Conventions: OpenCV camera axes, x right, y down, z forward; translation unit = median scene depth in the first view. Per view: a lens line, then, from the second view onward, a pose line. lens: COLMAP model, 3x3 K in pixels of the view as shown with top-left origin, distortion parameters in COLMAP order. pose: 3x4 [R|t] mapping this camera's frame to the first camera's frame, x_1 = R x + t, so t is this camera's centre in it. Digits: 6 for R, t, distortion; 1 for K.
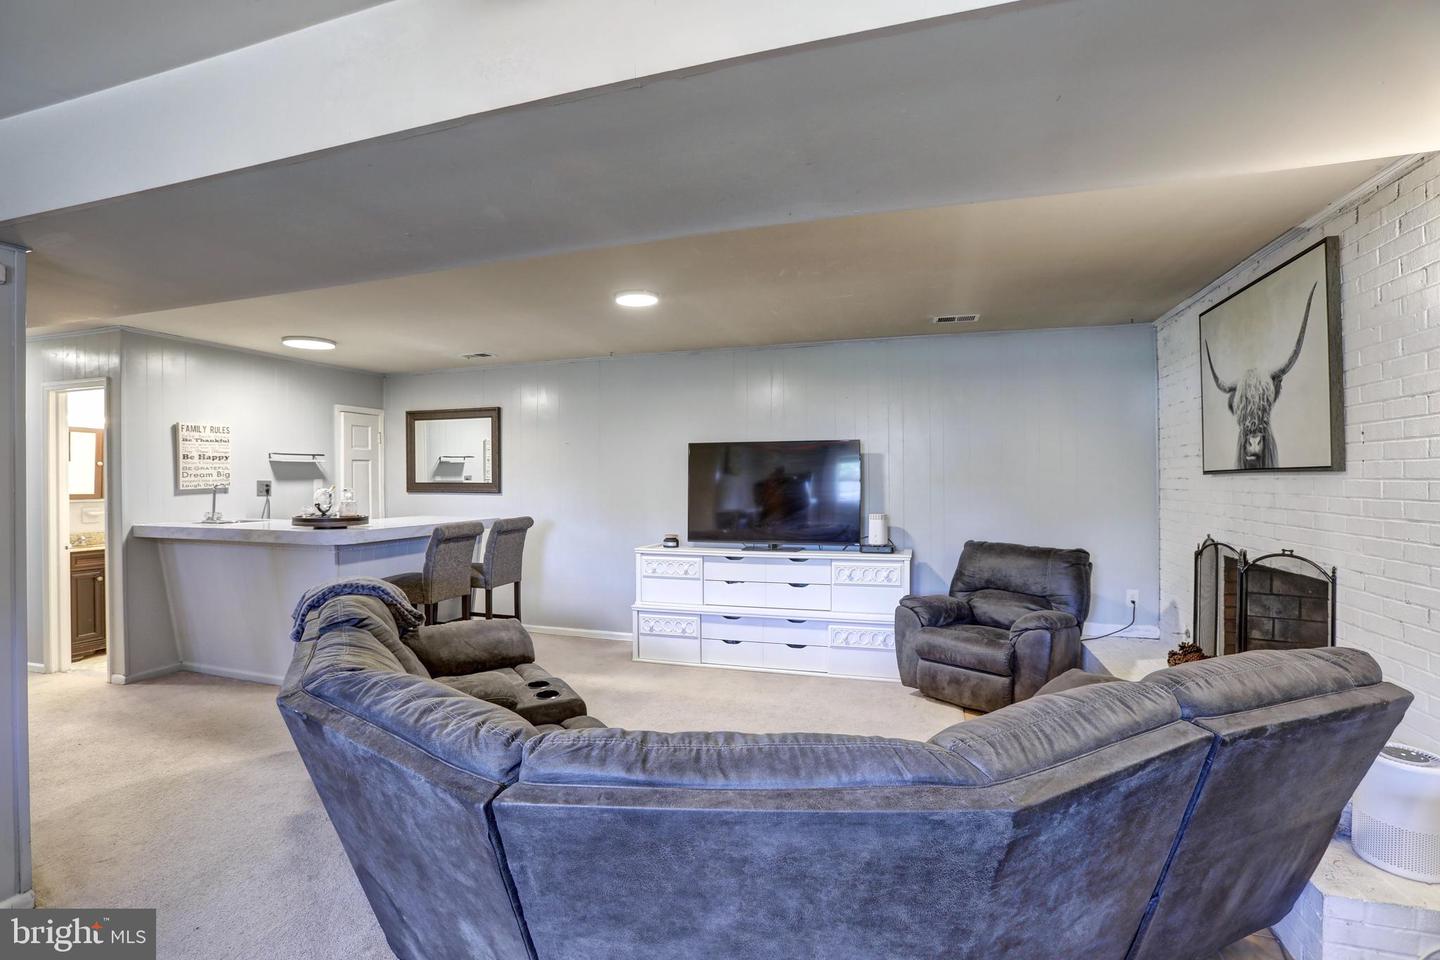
lens RADIAL K [[655.0, 0, 721.0], [0, 655.0, 474.9], [0, 0, 1]] dist [-0.075383, 0.031682]
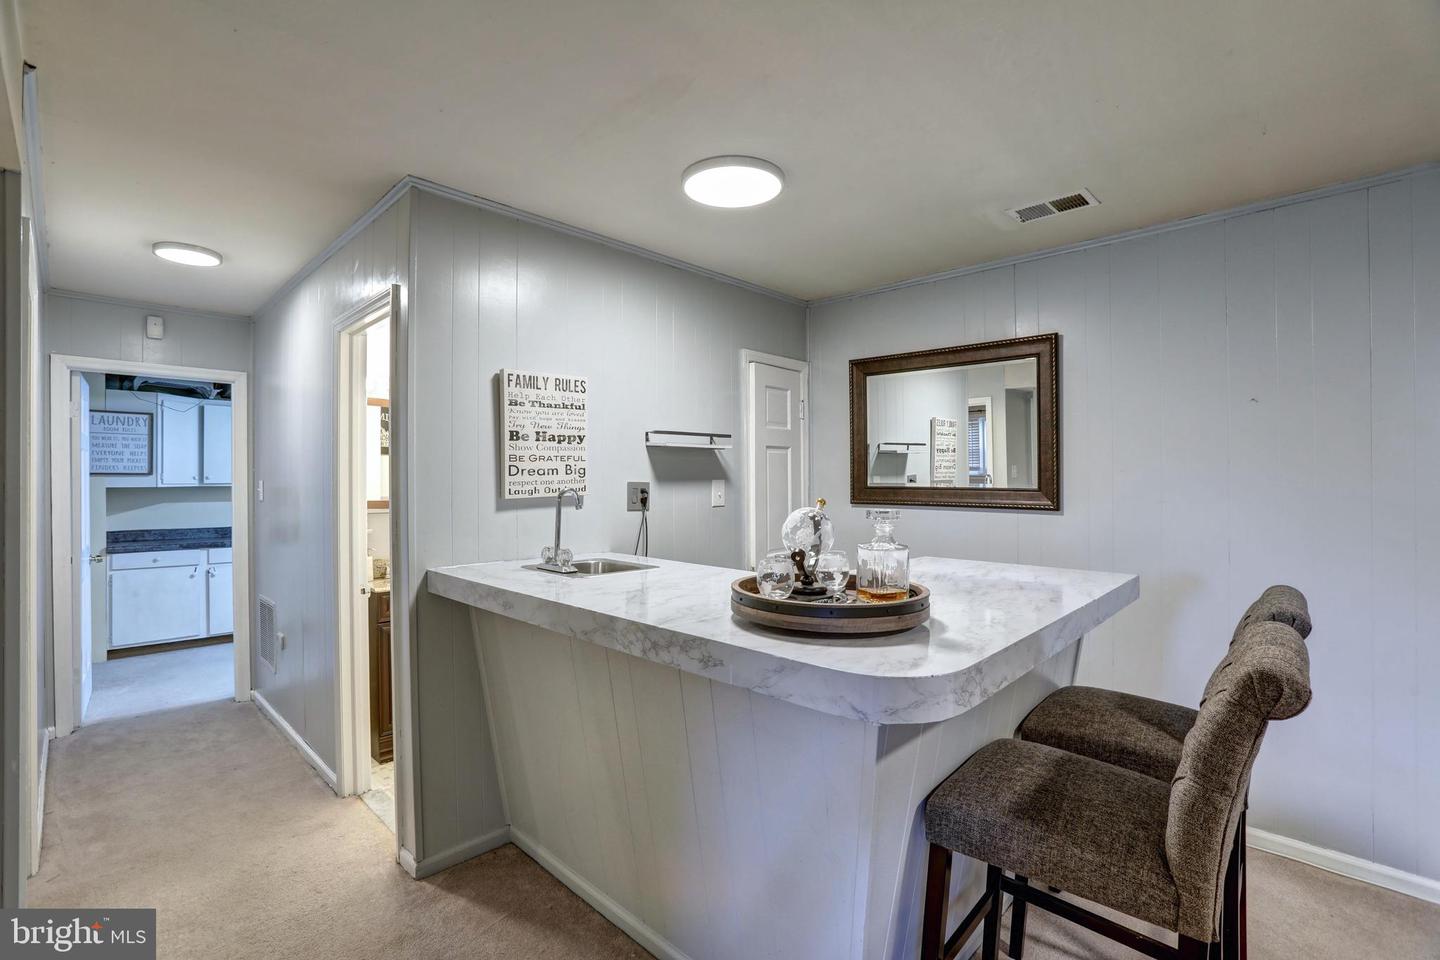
lens RADIAL K [[655.0, 0, 721.0], [0, 655.0, 474.9], [0, 0, 1]] dist [-0.075383, 0.031682]
pose [[0.900023, 0.003168, -0.435831, -0.418180], [-0.003770, 0.999993, -0.000516, 0.002805], [0.435826, 0.002108, 0.900028, 0.534662]]
